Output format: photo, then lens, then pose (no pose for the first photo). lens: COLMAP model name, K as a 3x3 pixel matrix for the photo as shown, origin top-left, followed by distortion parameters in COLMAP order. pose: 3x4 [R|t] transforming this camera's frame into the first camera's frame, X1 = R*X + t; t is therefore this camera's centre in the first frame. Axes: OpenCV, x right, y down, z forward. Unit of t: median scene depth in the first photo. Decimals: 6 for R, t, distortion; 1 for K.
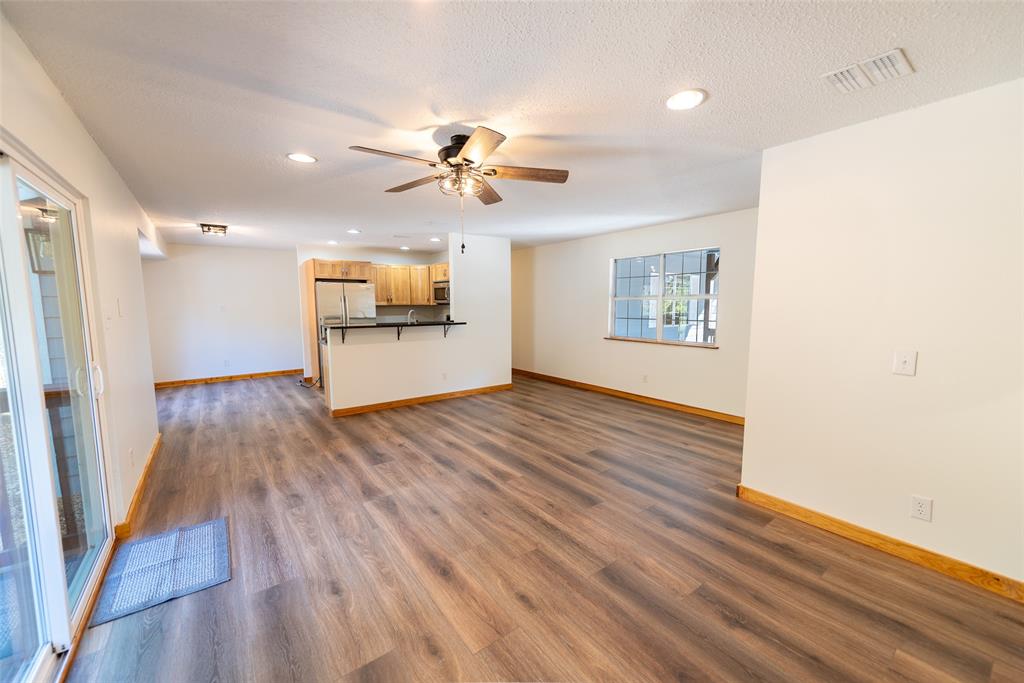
lens RADIAL K [[400.1, 0, 512.0], [0, 400.1, 341.5], [0, 0, 1]] dist [0.008940, -0.000129]
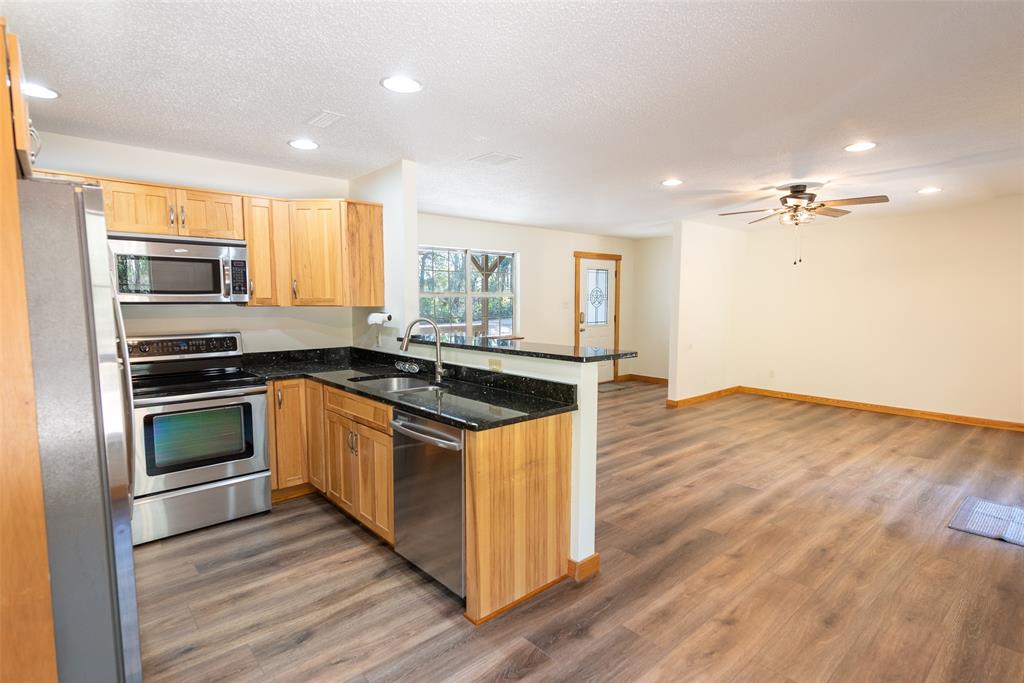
lens RADIAL K [[506.6, 0, 512.0], [0, 506.6, 341.5], [0, 0, 1]] dist [0.013965, -0.000194]
pose [[-0.080402, -0.082846, 0.993314, -1.342450], [0.095093, 0.991357, 0.090380, -0.153895], [-0.992216, 0.101723, -0.071829, 1.547644]]
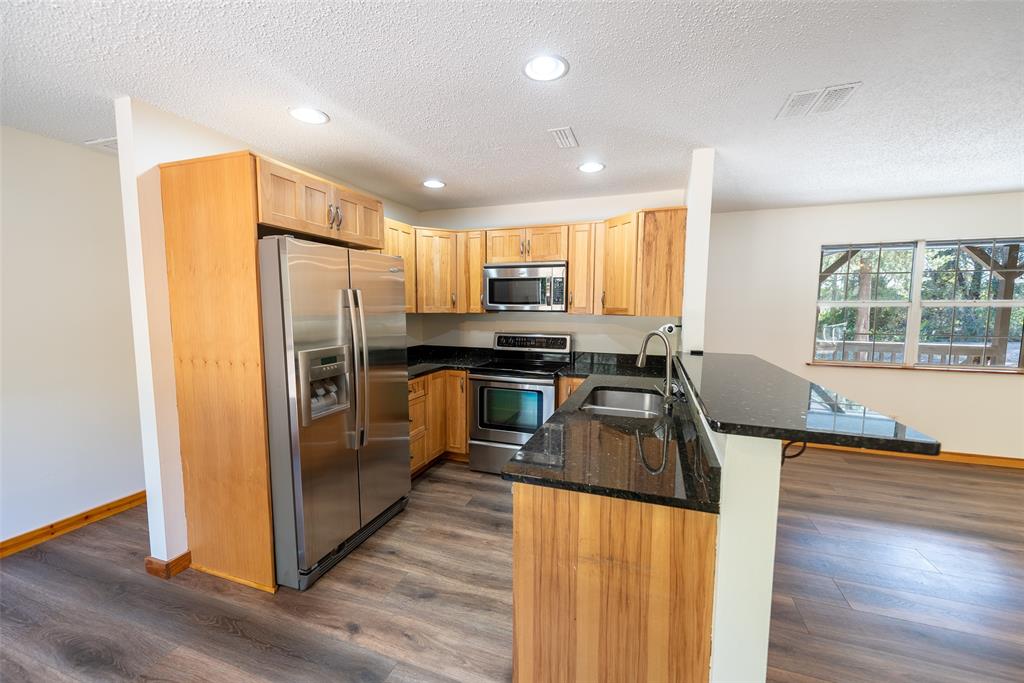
lens RADIAL K [[400.1, 0, 512.0], [0, 400.1, 341.5], [0, 0, 1]] dist [0.008940, -0.000129]
pose [[0.829842, -0.043129, 0.556330, -0.937637], [0.047601, 0.998846, 0.006433, -0.126118], [-0.555965, 0.021143, 0.830937, 1.237036]]
